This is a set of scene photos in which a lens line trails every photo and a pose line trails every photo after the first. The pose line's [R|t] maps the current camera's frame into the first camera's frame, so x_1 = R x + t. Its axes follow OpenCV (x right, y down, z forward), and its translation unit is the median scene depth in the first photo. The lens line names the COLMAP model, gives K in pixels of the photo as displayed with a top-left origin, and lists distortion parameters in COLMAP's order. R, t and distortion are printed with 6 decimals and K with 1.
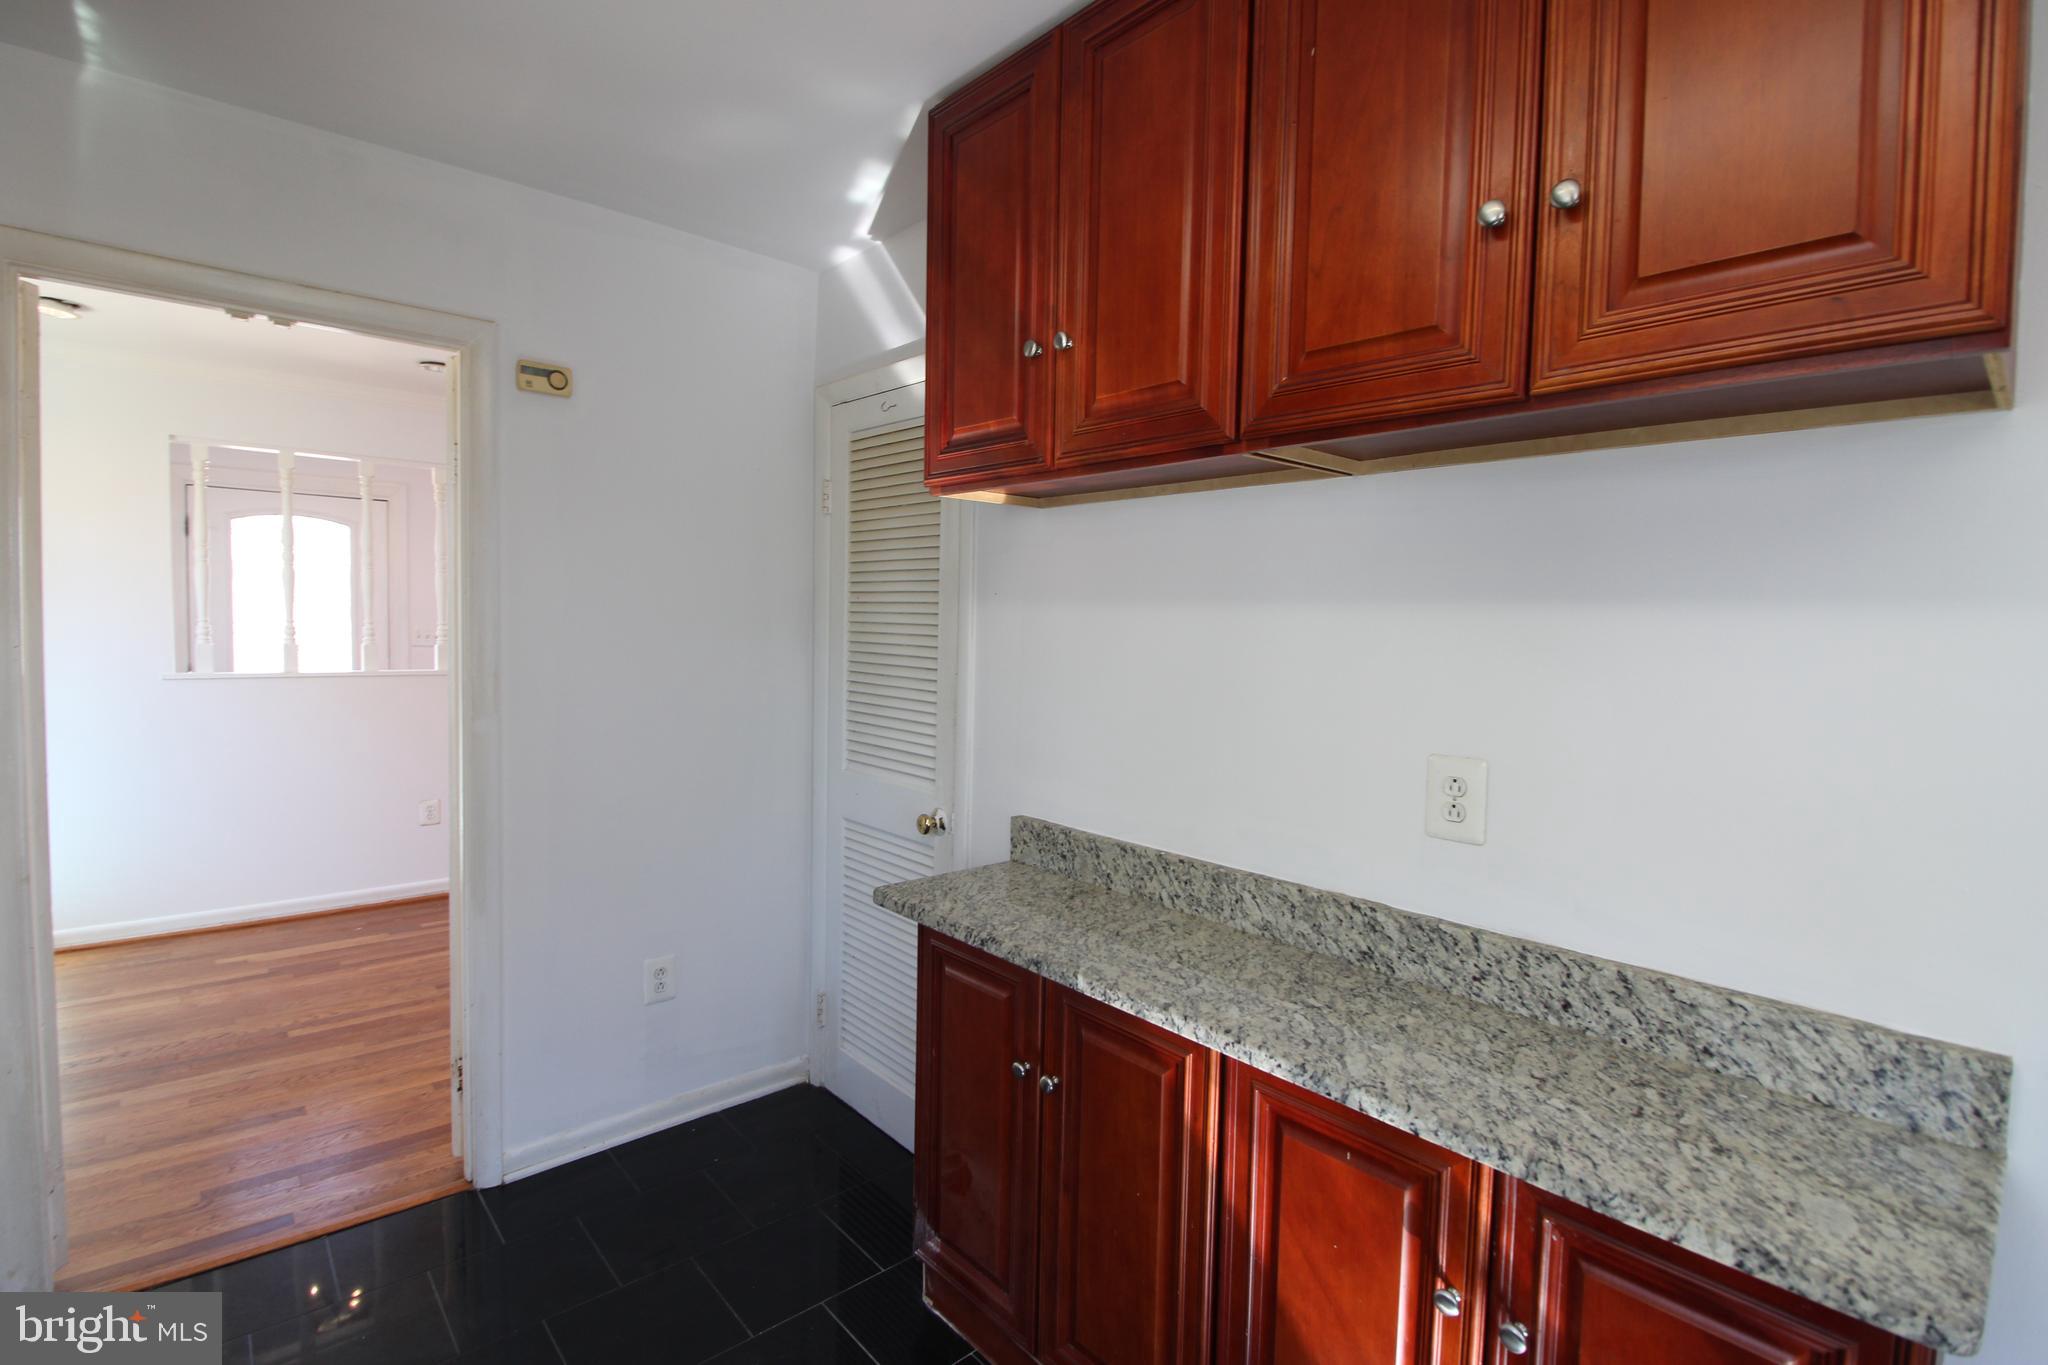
lens RADIAL K [[941.2, 0, 1015.0], [0, 941.2, 669.5], [0, 0, 1]] dist [-0.003072, -0.008773]
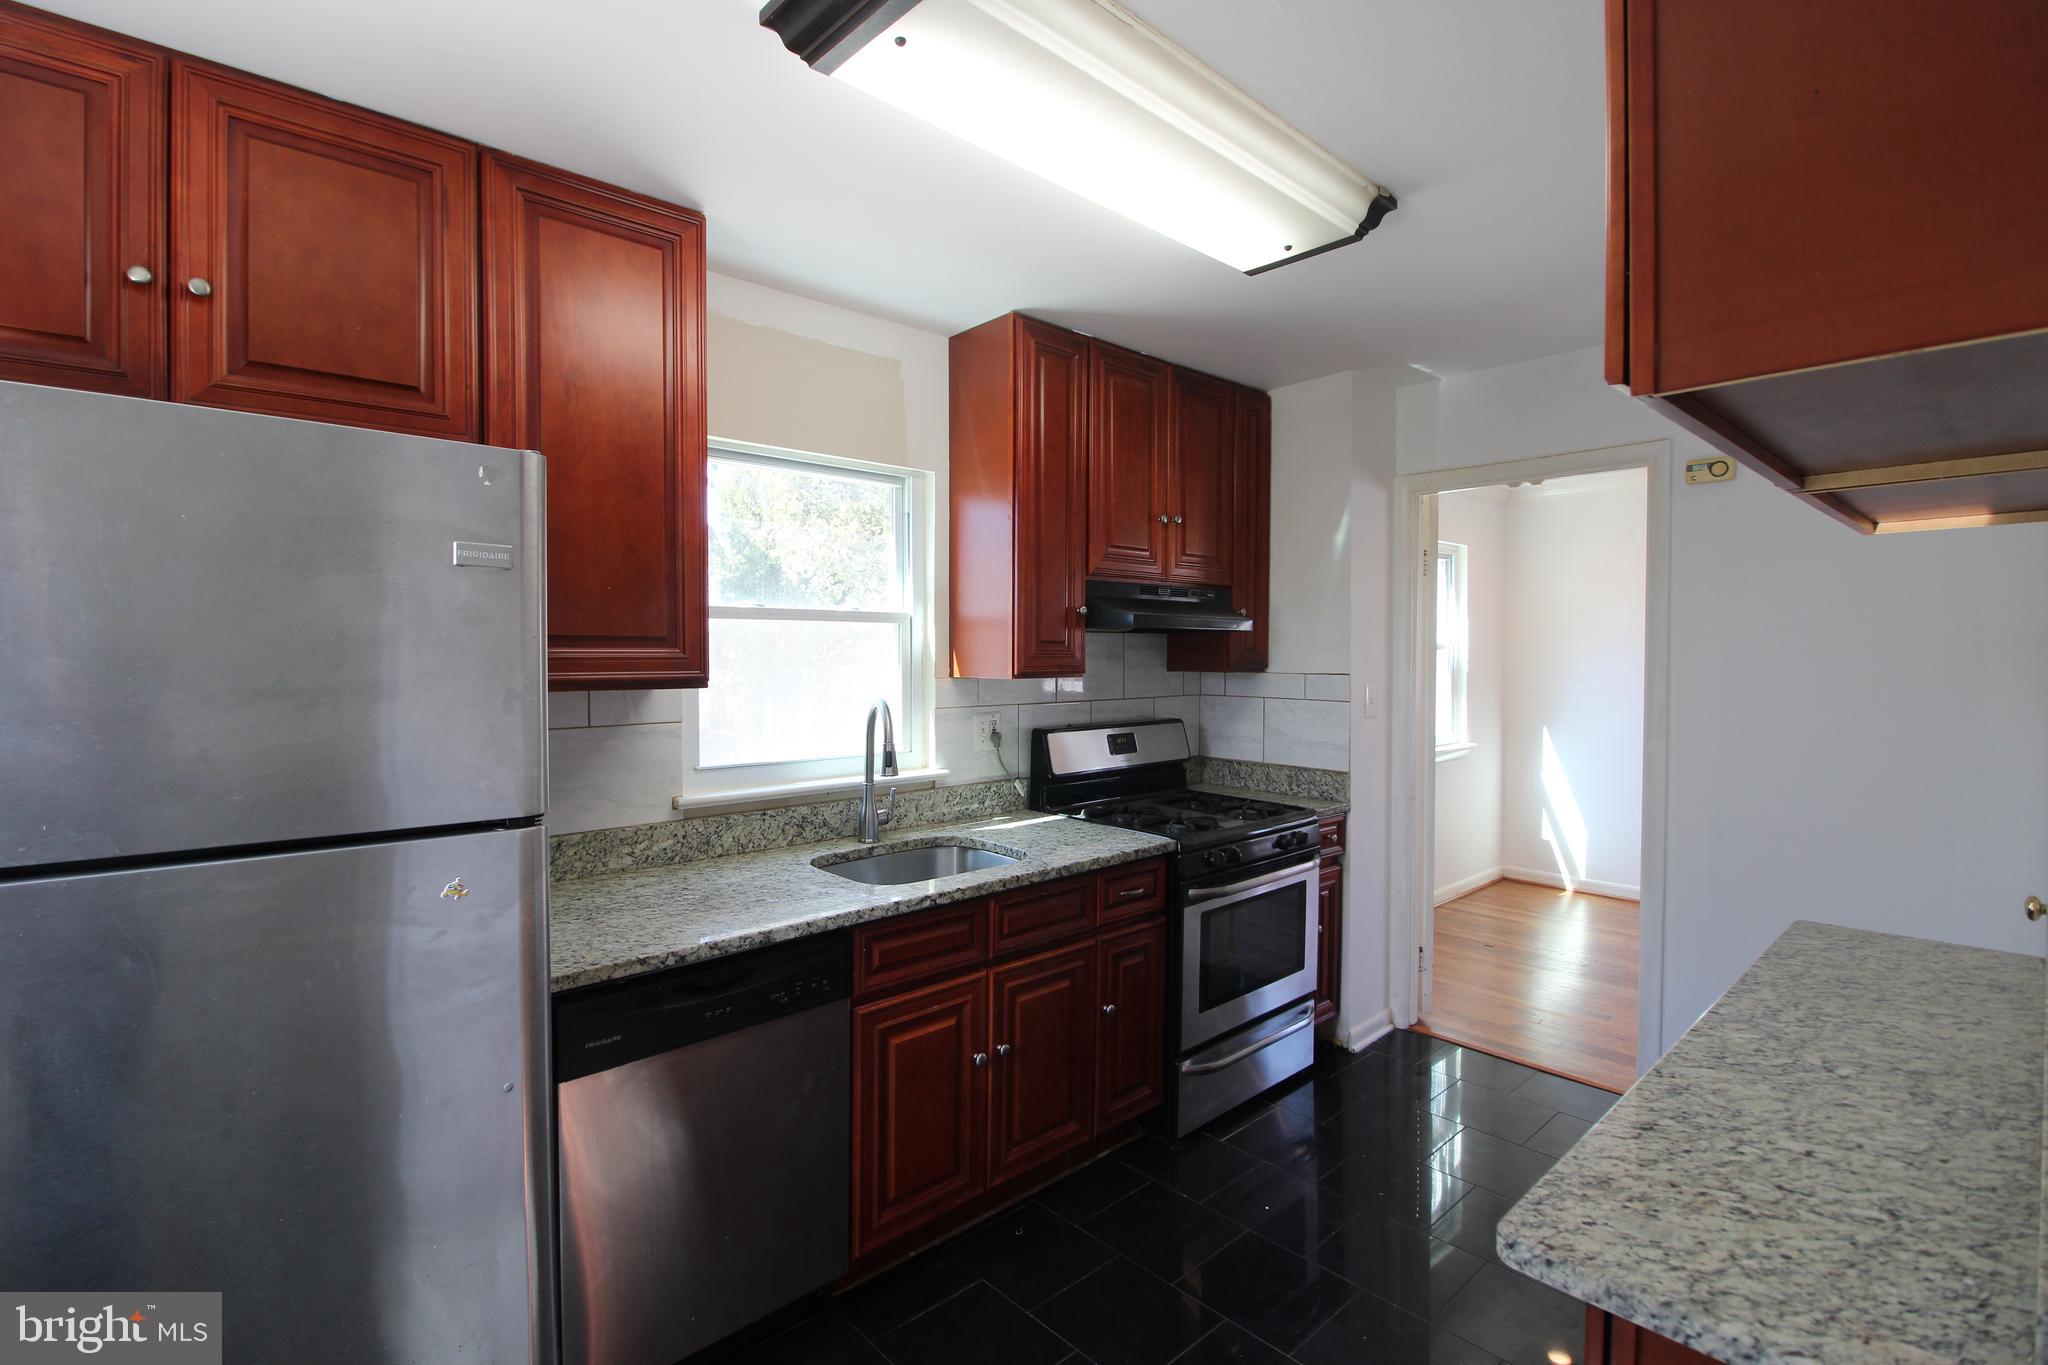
lens RADIAL K [[941.2, 0, 1031.1], [0, 941.2, 671.1], [0, 0, 1]] dist [-0.003072, -0.008773]
pose [[0.019309, -0.005383, -0.999799, 1.187598], [-0.048302, 0.998813, -0.006311, 0.007943], [0.998646, 0.048414, 0.019026, 0.167359]]
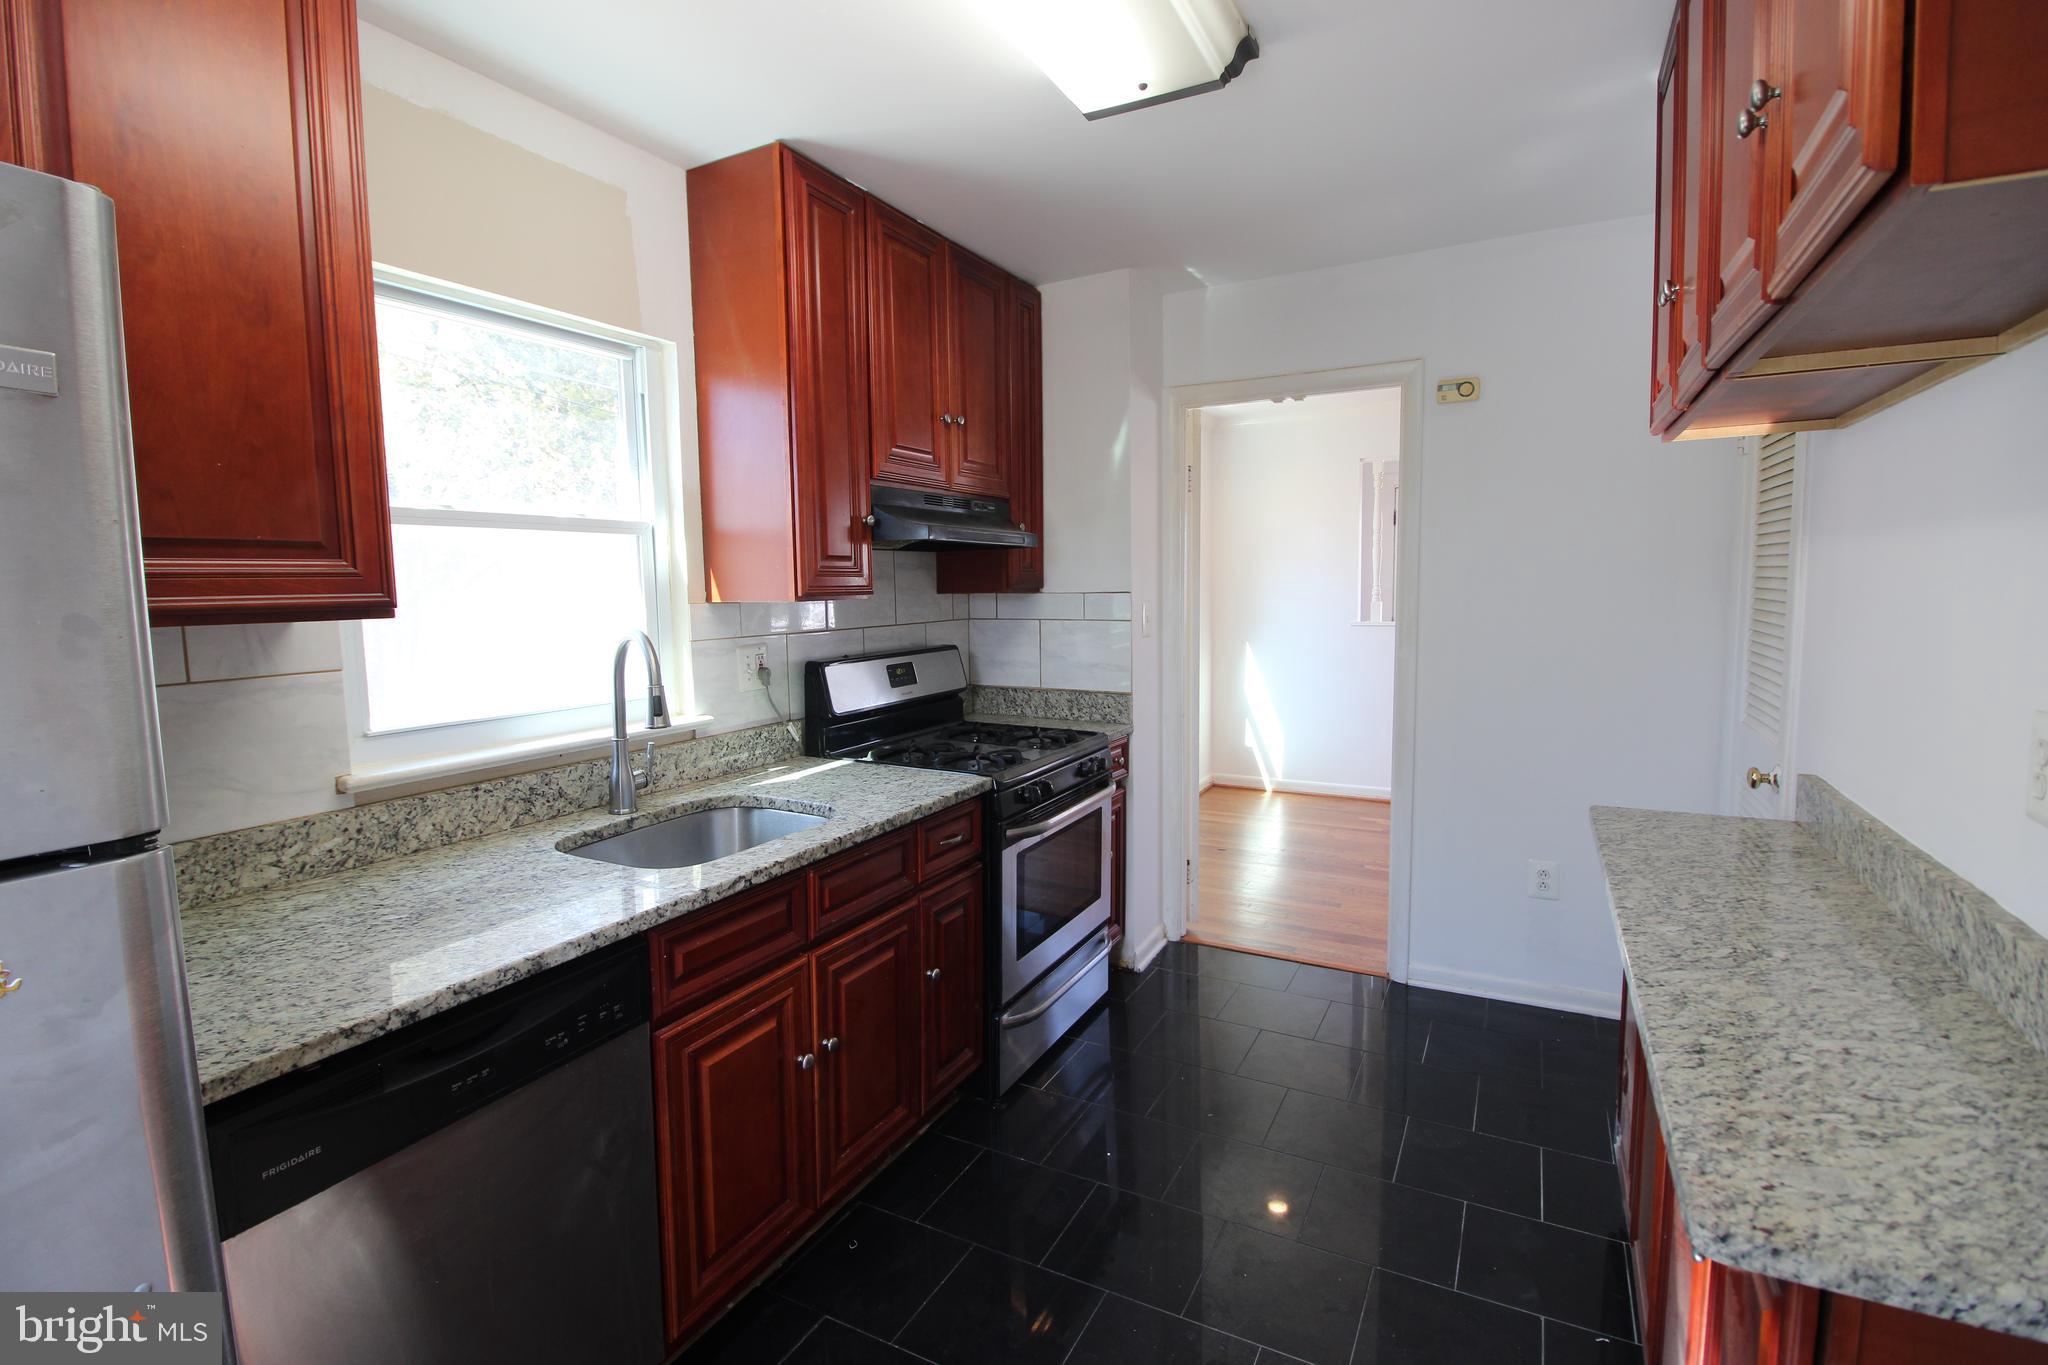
lens RADIAL K [[941.2, 0, 1025.3], [0, 941.2, 672.9], [0, 0, 1]] dist [-0.003072, -0.008773]
pose [[0.348407, 0.059015, -0.935484, 0.891504], [-0.021444, 0.998257, 0.054988, 0.038735], [0.937098, 0.000903, 0.349065, -0.028928]]
